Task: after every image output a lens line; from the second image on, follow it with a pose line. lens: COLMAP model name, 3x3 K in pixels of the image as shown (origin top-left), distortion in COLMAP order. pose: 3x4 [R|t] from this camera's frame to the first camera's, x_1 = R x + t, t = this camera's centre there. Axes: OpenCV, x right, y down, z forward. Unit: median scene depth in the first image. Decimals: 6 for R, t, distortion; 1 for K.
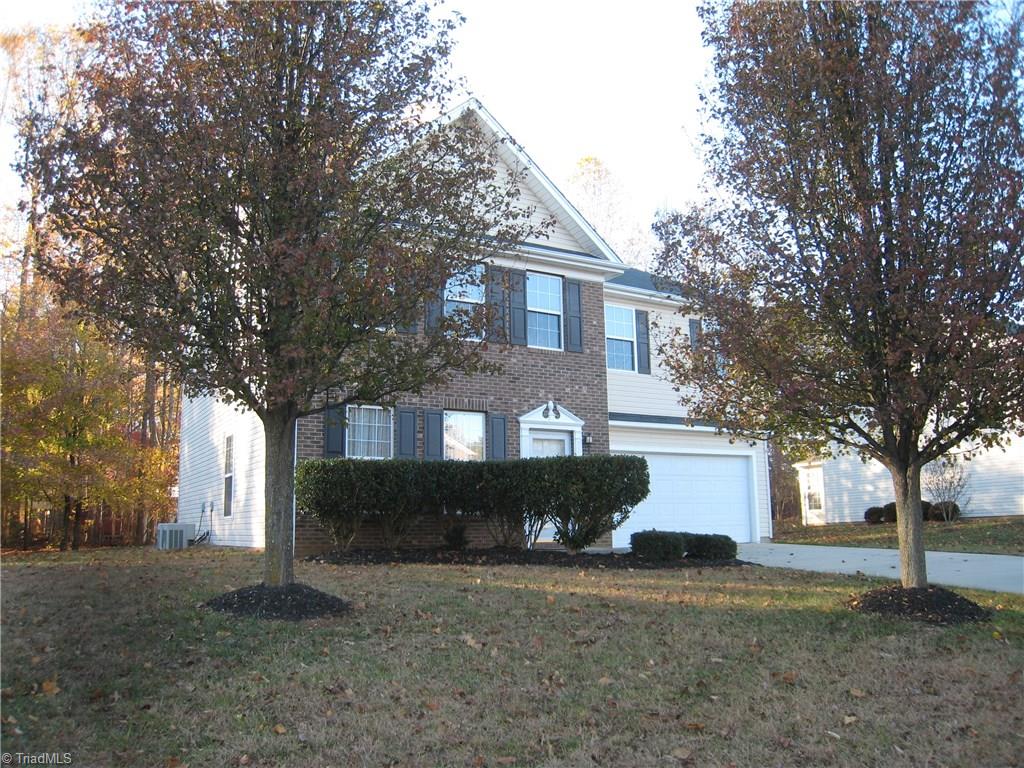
lens RADIAL K [[852.1, 0, 512.0], [0, 852.1, 384.0], [0, 0, 1]] dist [-0.167301, 0.107597]
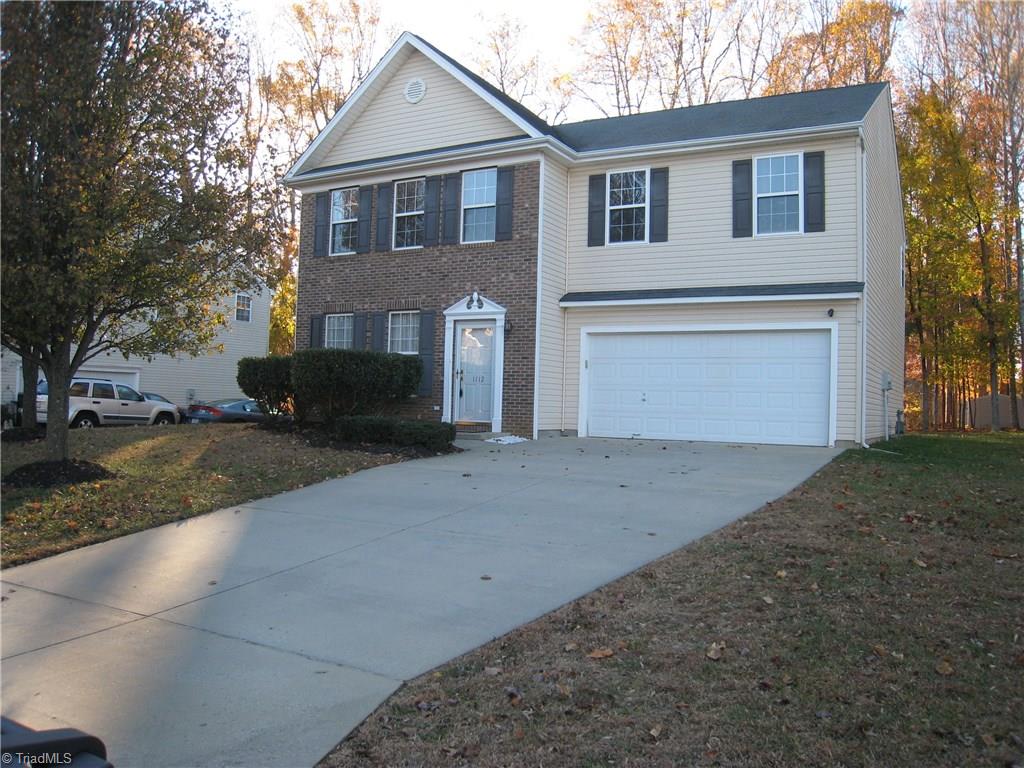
lens RADIAL K [[852.1, 0, 512.0], [0, 852.1, 384.0], [0, 0, 1]] dist [-0.167301, 0.107597]
pose [[0.503770, 0.002161, -0.863835, 0.966437], [0.113123, 0.991220, 0.068451, 0.064891], [0.856399, -0.132203, 0.499103, 0.498567]]
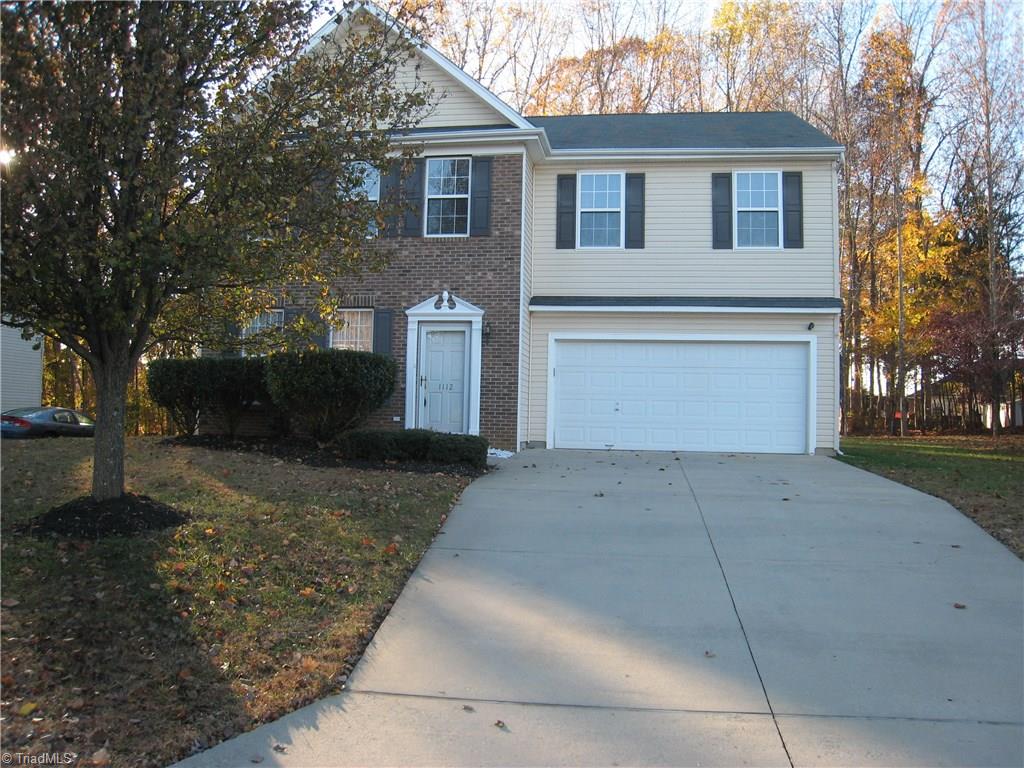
lens RADIAL K [[842.2, 0, 512.0], [0, 842.2, 384.0], [0, 0, 1]] dist [-0.162533, 0.101208]
pose [[0.772822, -0.000800, -0.634623, 0.693664], [0.076734, 0.992780, 0.092193, 0.041924], [0.629967, -0.119946, 0.767303, 0.313172]]
